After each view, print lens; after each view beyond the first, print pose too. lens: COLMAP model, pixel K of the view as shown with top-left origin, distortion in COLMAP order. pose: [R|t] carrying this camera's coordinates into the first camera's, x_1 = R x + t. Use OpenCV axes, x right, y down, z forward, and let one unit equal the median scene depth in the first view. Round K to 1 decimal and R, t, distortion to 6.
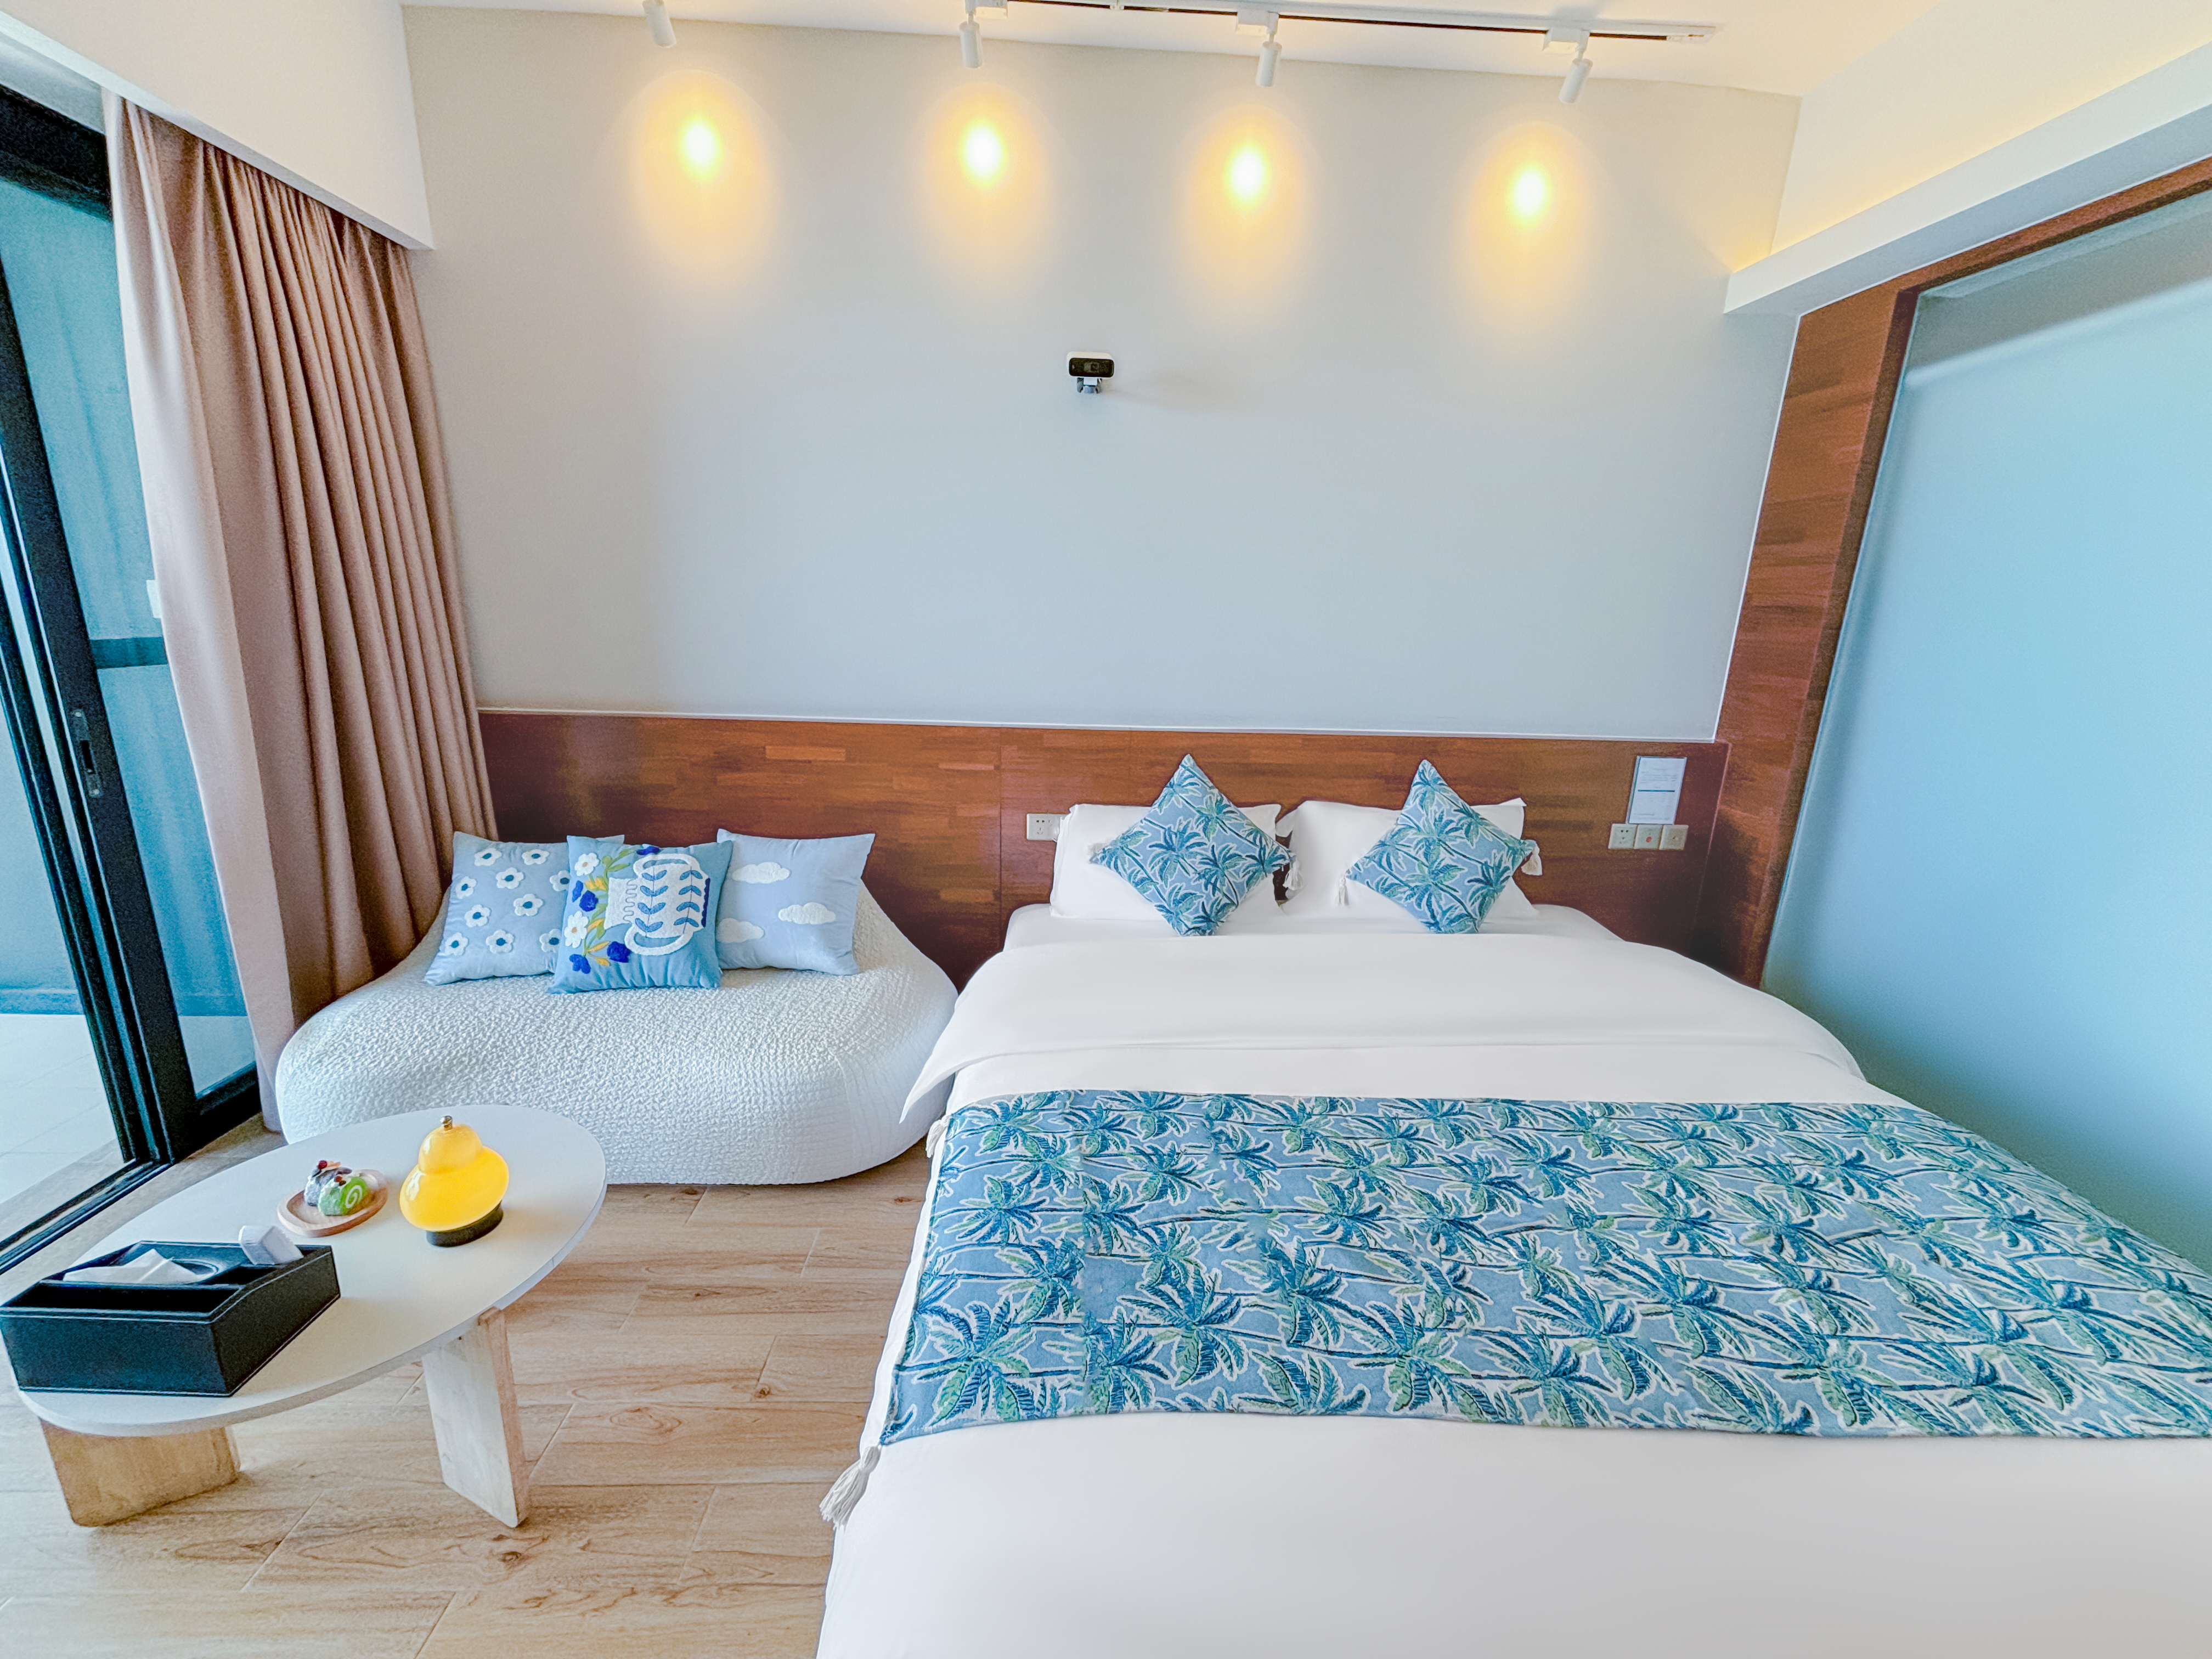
lens RADIAL K [[903.7, 0, 1111.6], [0, 903.7, 826.7], [0, 0, 1]] dist [-0.003699, -0.000188]
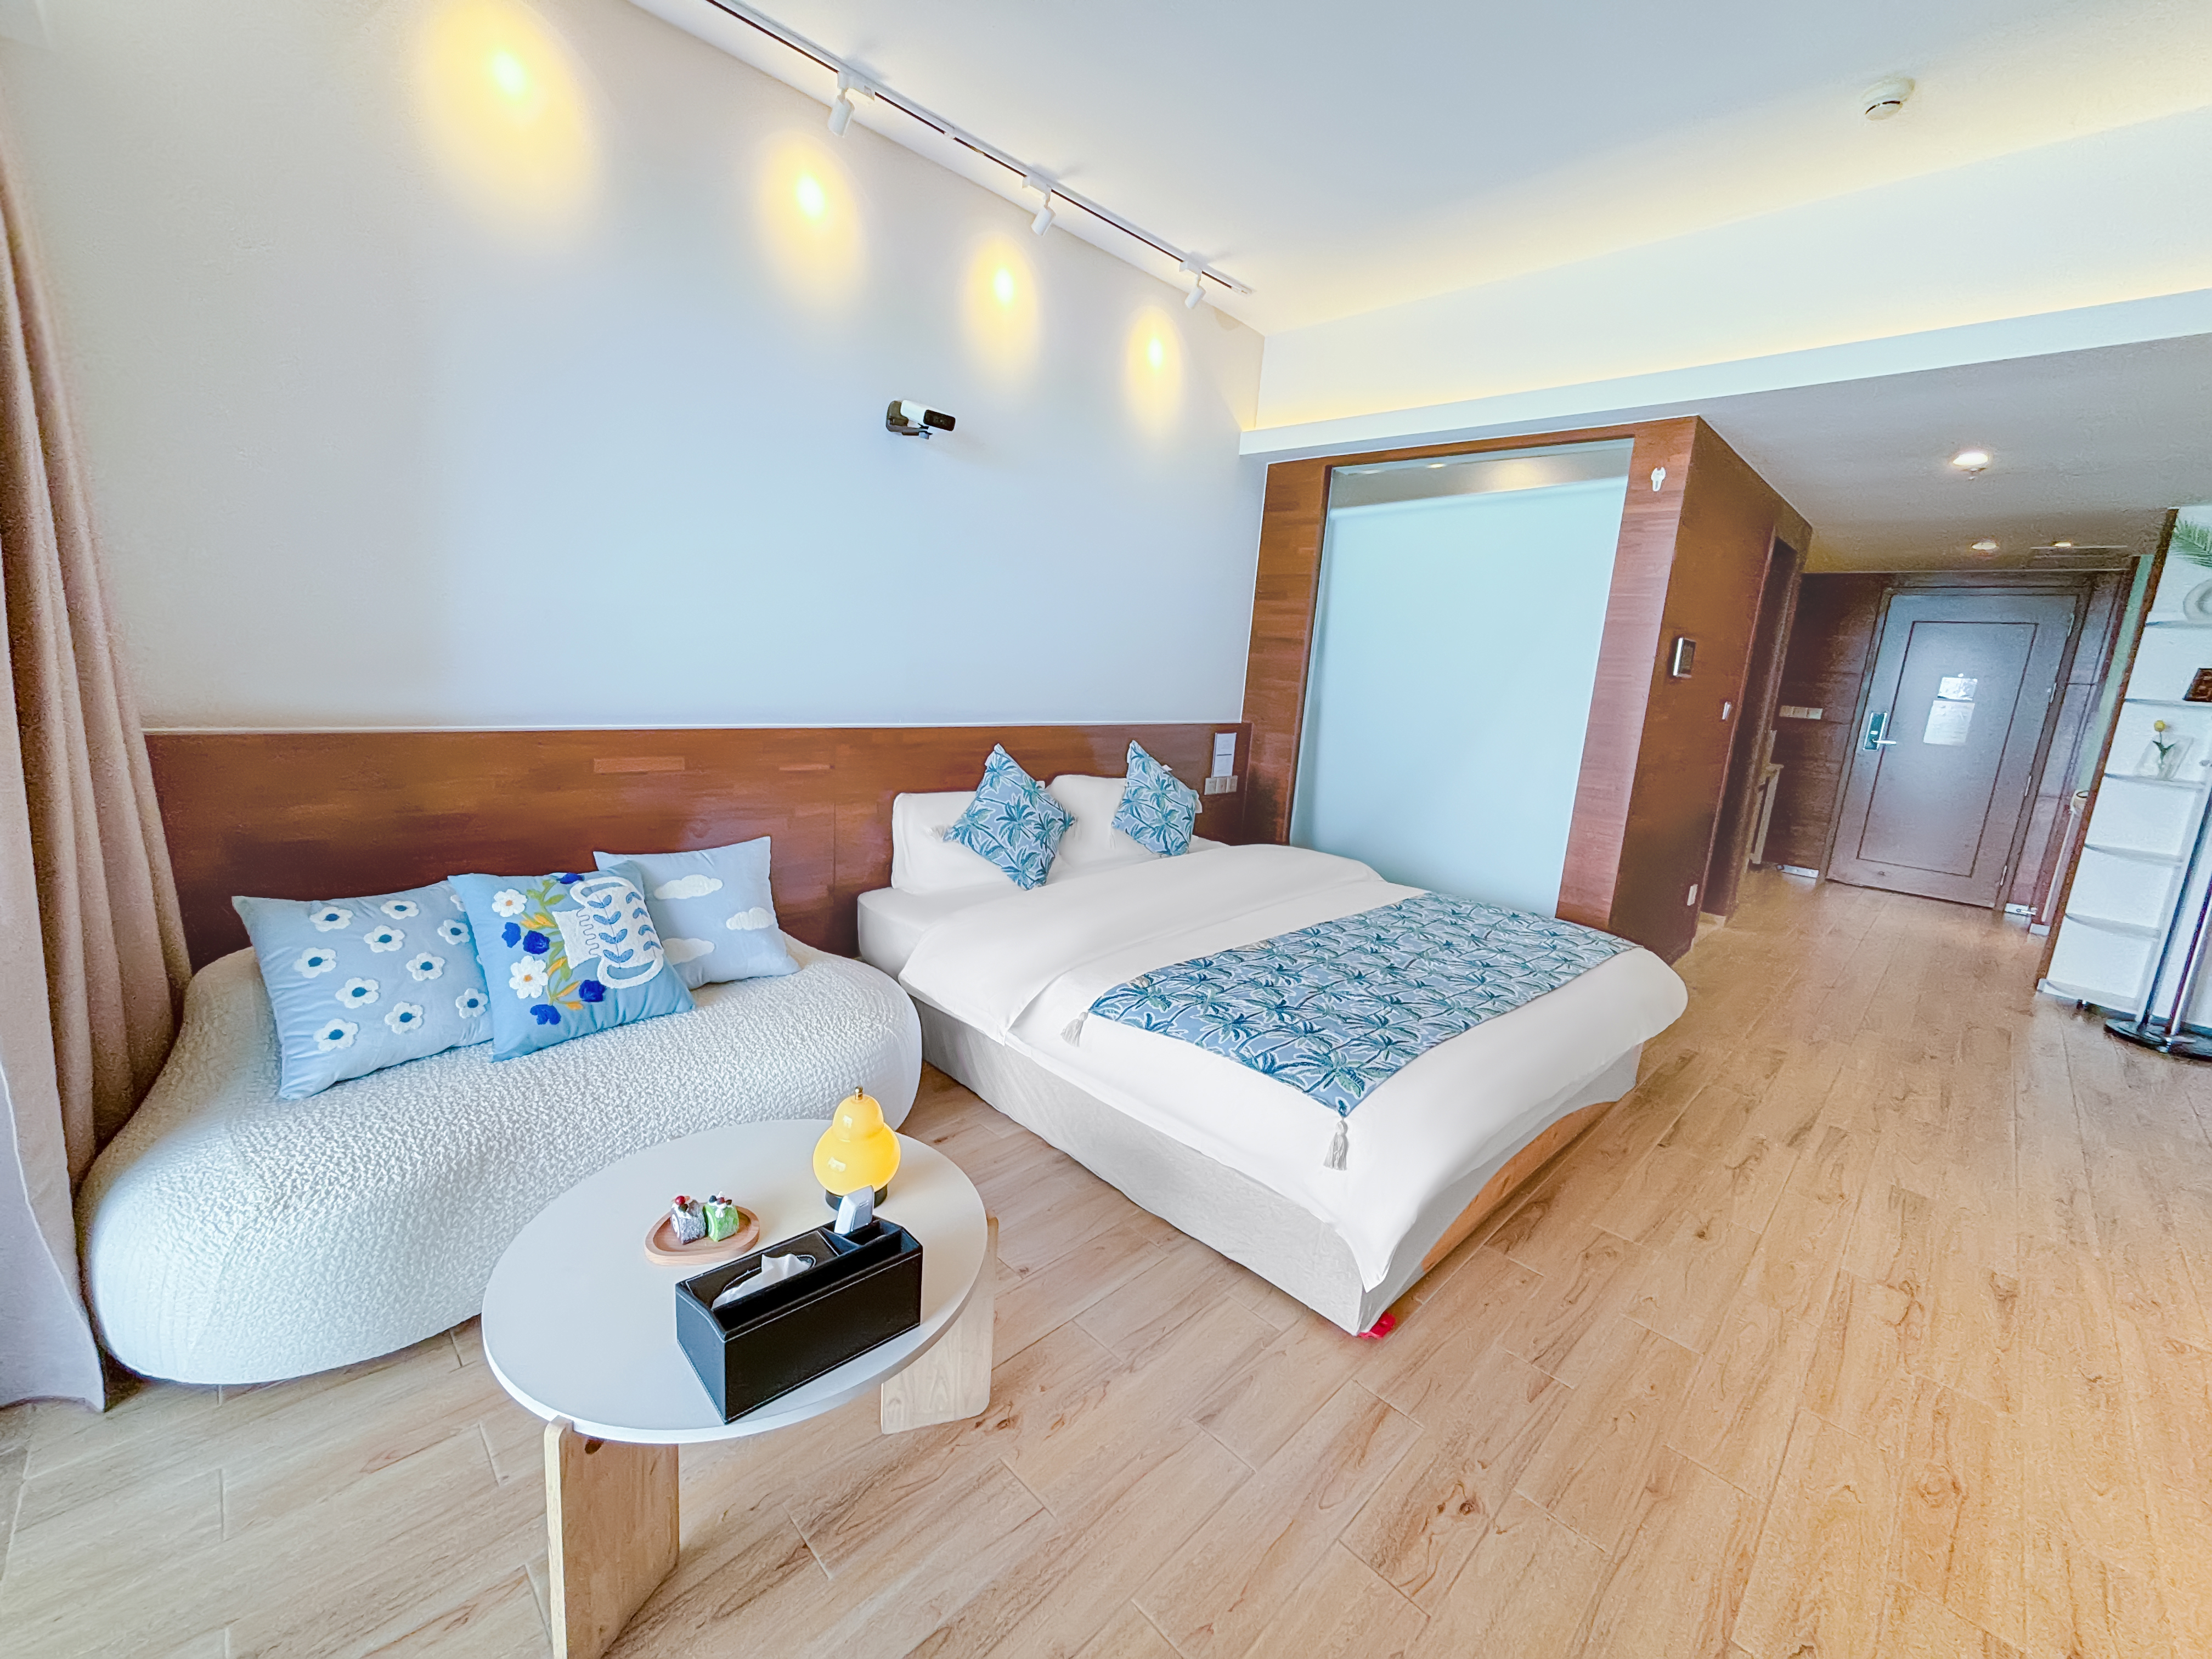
lens RADIAL K [[903.7, 0, 1099.2], [0, 903.7, 834.4], [0, 0, 1]] dist [-0.003699, -0.000188]
pose [[0.733004, -0.115682, 0.670316, -0.723133], [0.122360, 0.991782, 0.037357, 0.013959], [-0.669129, 0.054637, 0.741135, 0.004797]]
